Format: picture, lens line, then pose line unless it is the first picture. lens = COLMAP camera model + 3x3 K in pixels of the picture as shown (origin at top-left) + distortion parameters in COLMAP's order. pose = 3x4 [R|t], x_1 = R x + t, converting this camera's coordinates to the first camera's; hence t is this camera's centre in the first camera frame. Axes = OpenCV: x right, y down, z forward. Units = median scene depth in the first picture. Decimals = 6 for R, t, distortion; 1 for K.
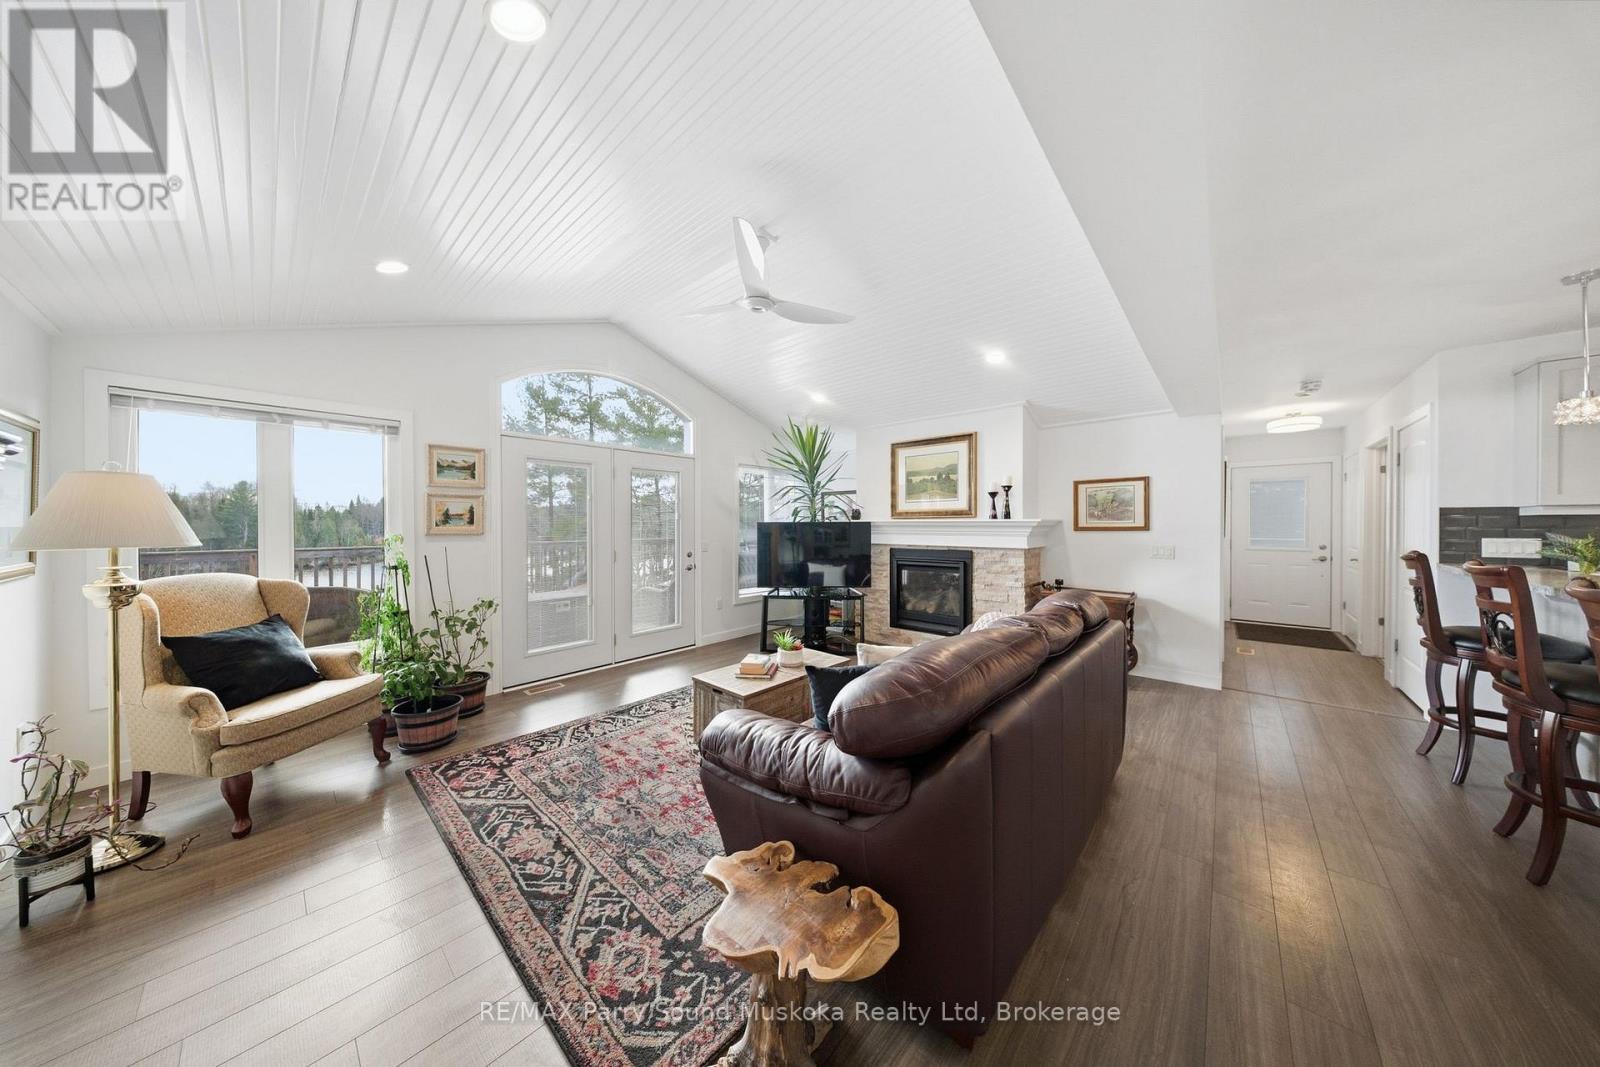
lens RADIAL K [[480.6, 0, 798.0], [0, 480.6, 527.1], [0, 0, 1]] dist [0.016594, -0.004812]
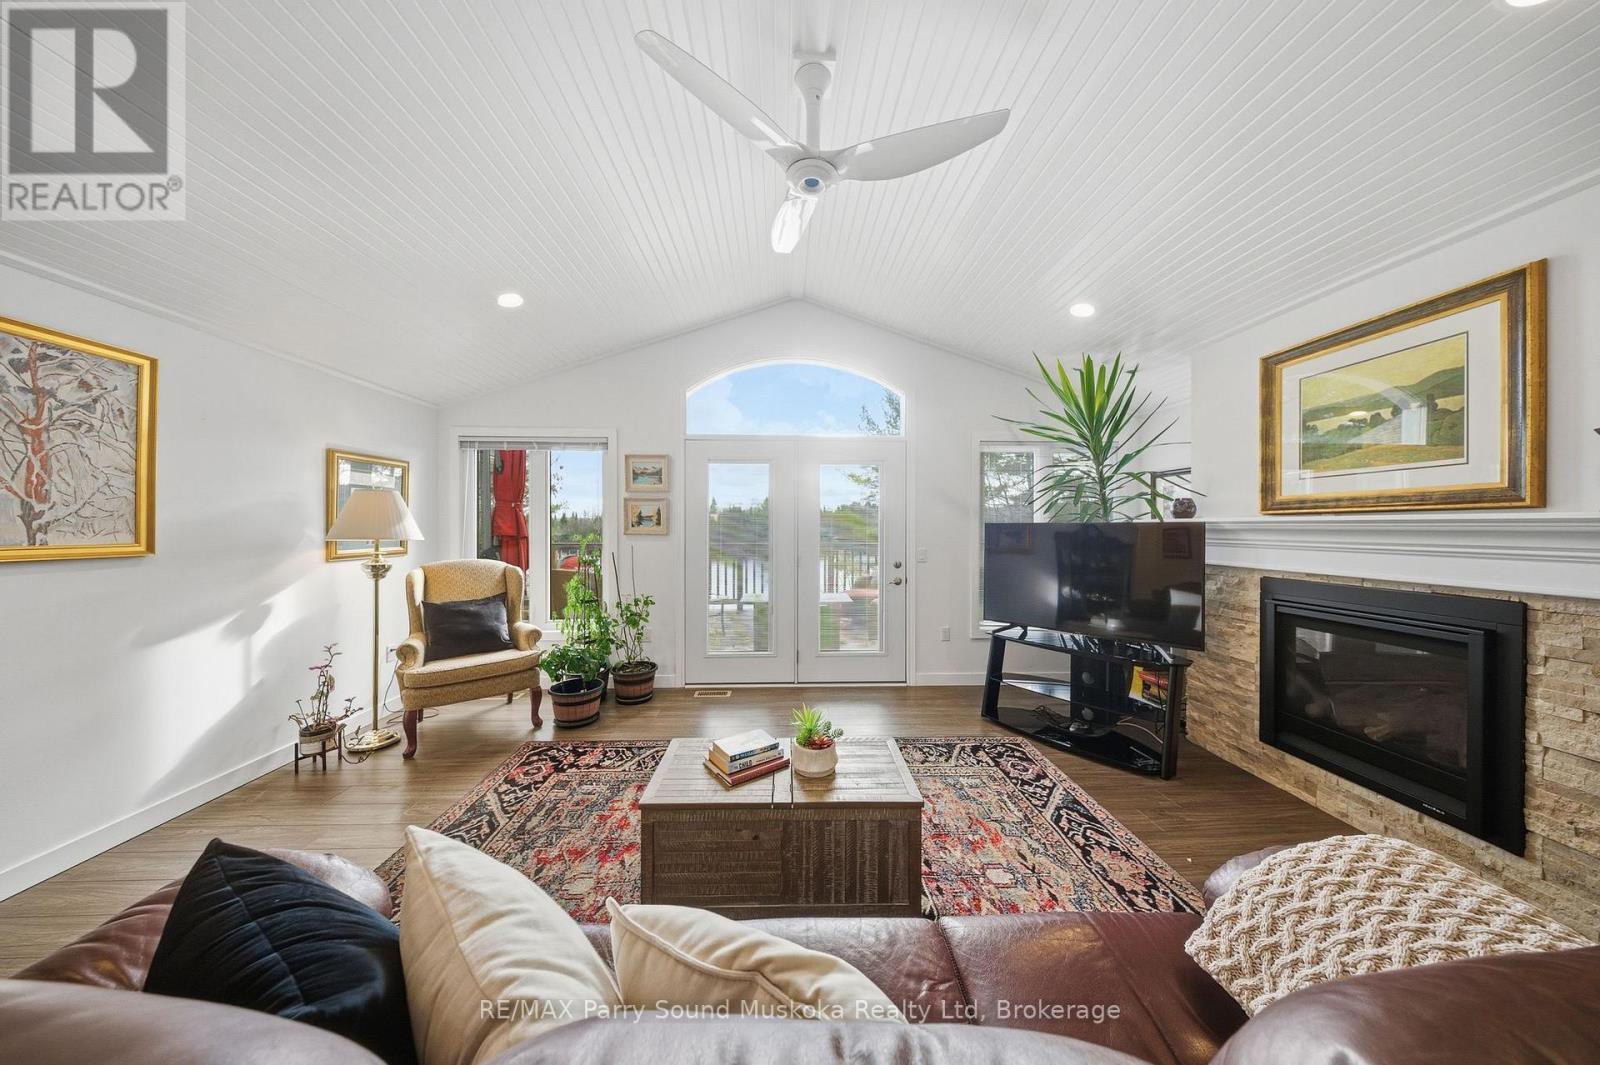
lens RADIAL K [[485.4, 0, 800.1], [0, 485.4, 528.1], [0, 0, 1]] dist [-0.000811, -0.000264]
pose [[0.692819, 0.004879, -0.721095, 0.276823], [-0.007681, 0.999970, -0.000614, -0.001169], [0.721070, 0.005964, 0.692836, 0.416659]]
